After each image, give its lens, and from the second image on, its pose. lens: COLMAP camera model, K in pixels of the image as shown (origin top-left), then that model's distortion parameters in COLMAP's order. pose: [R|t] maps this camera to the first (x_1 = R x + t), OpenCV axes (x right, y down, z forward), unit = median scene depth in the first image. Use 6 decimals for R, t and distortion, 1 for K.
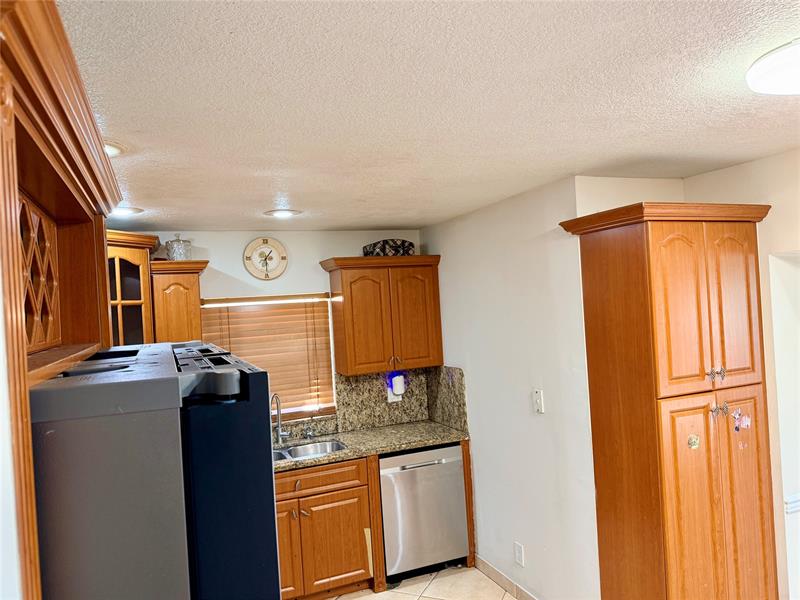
lens RADIAL K [[560.2, 0, 398.7], [0, 560.2, 303.3], [0, 0, 1]] dist [0.030177, -0.004022]
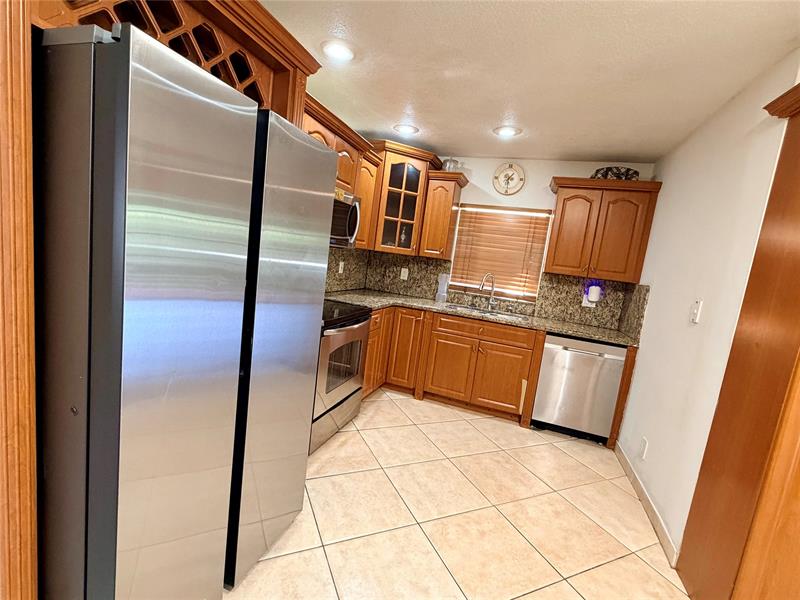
lens RADIAL K [[369.4, 0, 397.1], [0, 369.4, 301.9], [0, 0, 1]] dist [0.021660, -0.000033]
pose [[0.741064, 0.243741, -0.625632, 0.208123], [-0.171422, 0.969586, 0.174693, 0.102615], [0.649183, -0.022211, 0.760307, 0.111720]]
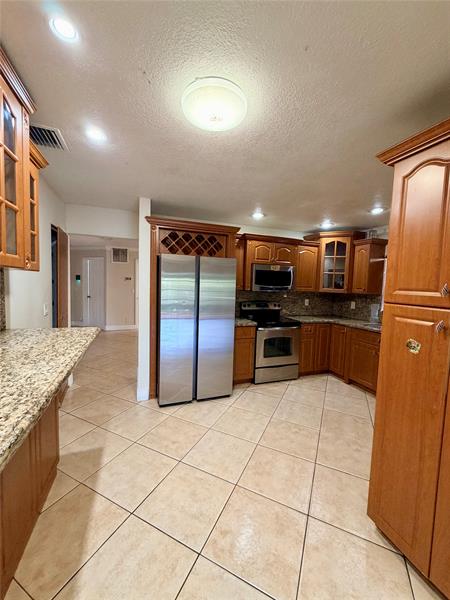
lens RADIAL K [[243.7, 0, 224.8], [0, 243.7, 298.8], [0, 0, 1]] dist [-0.000476, -0.000052]
pose [[-0.044026, 0.121236, -0.991647, 0.639674], [-0.027795, 0.992076, 0.122523, 0.060094], [0.998644, 0.032957, -0.040307, 0.390535]]
